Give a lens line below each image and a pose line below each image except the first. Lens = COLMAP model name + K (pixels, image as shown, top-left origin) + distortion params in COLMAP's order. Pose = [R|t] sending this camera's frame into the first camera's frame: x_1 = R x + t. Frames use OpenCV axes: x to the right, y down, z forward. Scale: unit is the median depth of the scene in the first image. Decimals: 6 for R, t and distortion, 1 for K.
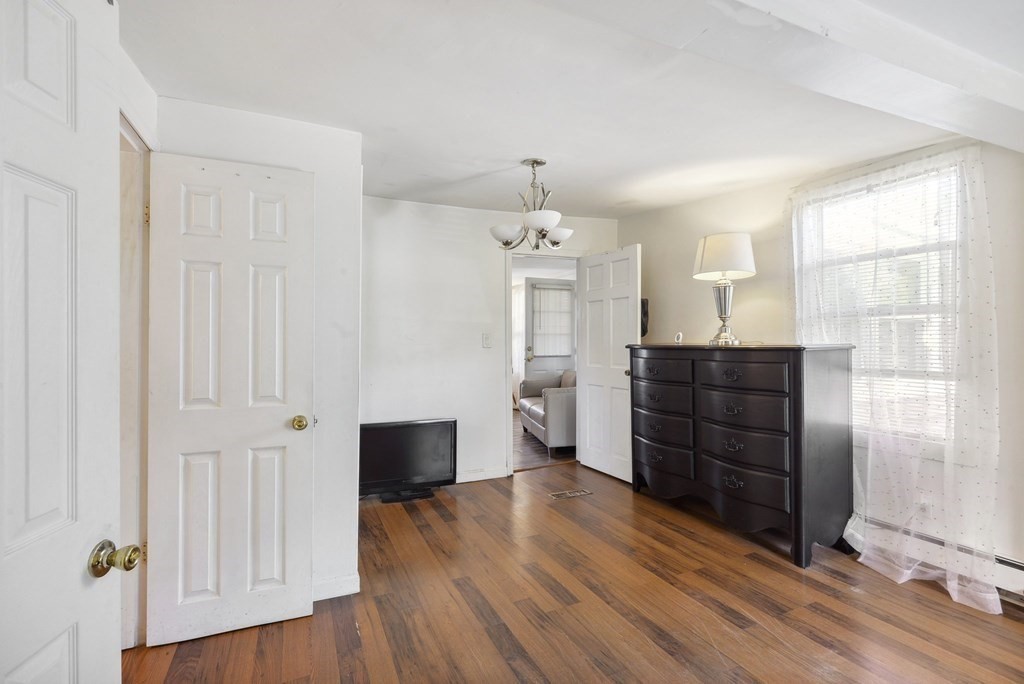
lens RADIAL K [[469.0, 0, 503.1], [0, 469.0, 340.6], [0, 0, 1]] dist [0.015958, -0.000068]
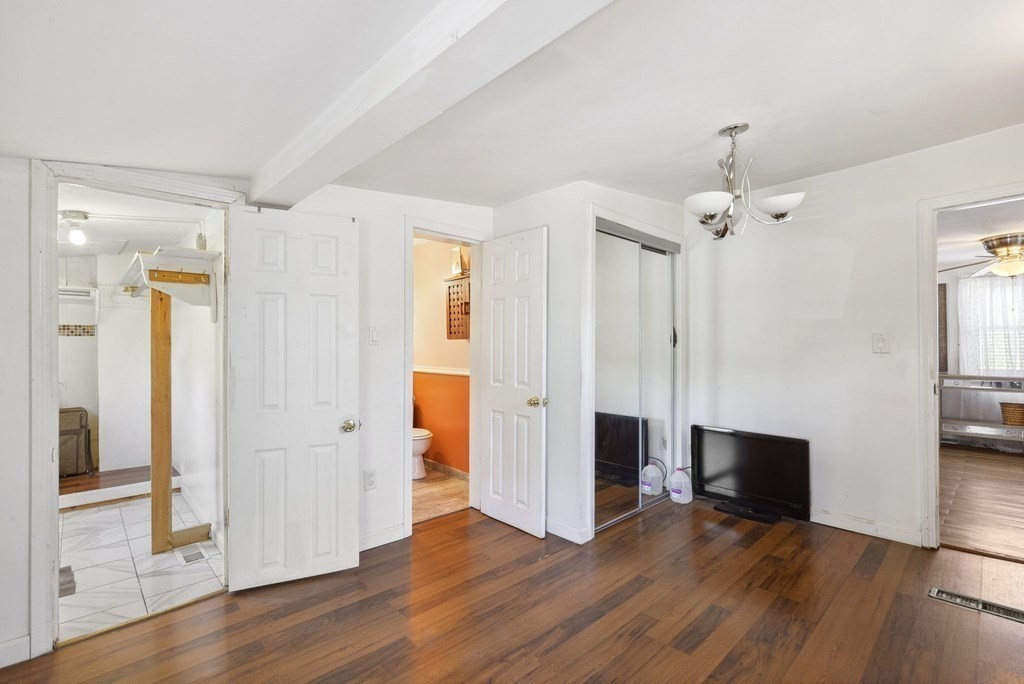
lens RADIAL K [[469.0, 0, 503.8], [0, 469.0, 345.3], [0, 0, 1]] dist [0.015958, -0.000068]
pose [[0.335028, -0.001868, -0.942206, 0.856343], [0.002850, 0.999995, -0.000969, 0.000968], [0.942204, -0.002361, 0.335032, 0.406877]]
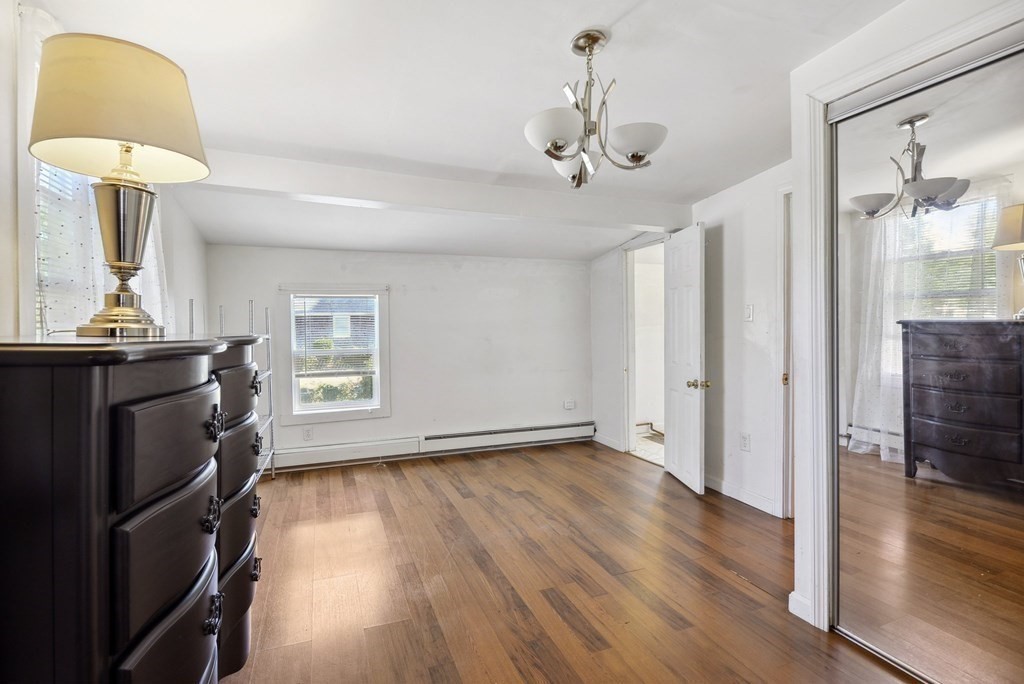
lens RADIAL K [[469.0, 0, 511.8], [0, 469.0, 334.7], [0, 0, 1]] dist [0.015958, -0.000068]
pose [[-0.999235, 0.009188, 0.038002, 0.181283], [0.009583, 0.999902, 0.010229, 0.005728], [-0.037904, 0.010586, -0.999225, 1.996986]]
